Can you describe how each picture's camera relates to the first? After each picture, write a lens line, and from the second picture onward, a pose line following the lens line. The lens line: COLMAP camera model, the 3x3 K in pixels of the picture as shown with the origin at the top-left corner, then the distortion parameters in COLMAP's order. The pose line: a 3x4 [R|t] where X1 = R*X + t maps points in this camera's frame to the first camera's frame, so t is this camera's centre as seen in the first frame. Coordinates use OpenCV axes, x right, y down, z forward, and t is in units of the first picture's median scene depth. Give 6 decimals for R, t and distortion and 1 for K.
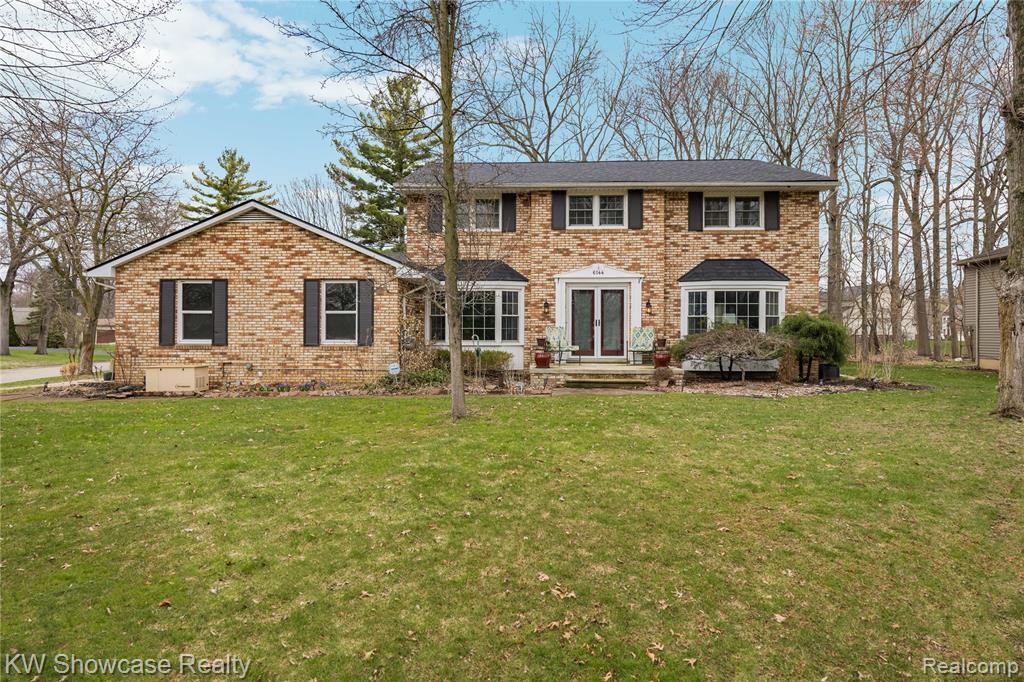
lens RADIAL K [[571.5, 0, 512.0], [0, 571.5, 344.0], [0, 0, 1]] dist [0.007264, -0.001849]
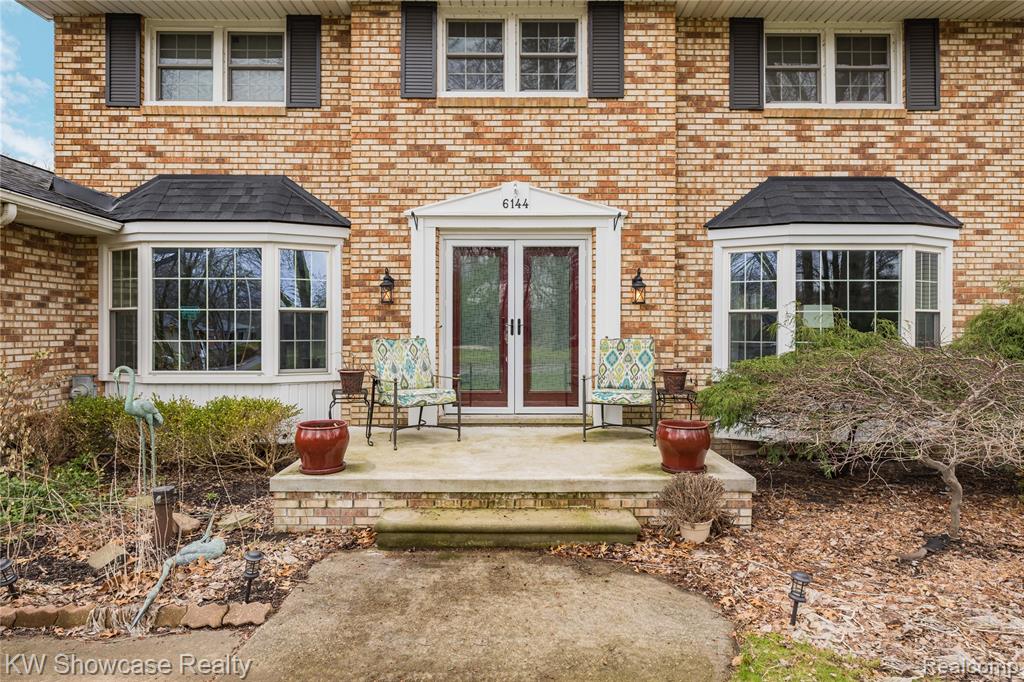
lens RADIAL K [[571.5, 0, 511.6], [0, 571.5, 336.0], [0, 0, 1]] dist [0.007264, -0.001849]
pose [[0.999228, -0.002090, 0.039222, 0.130851], [0.002205, 0.999993, -0.002897, -0.029306], [-0.039216, 0.002981, 0.999226, 0.588521]]
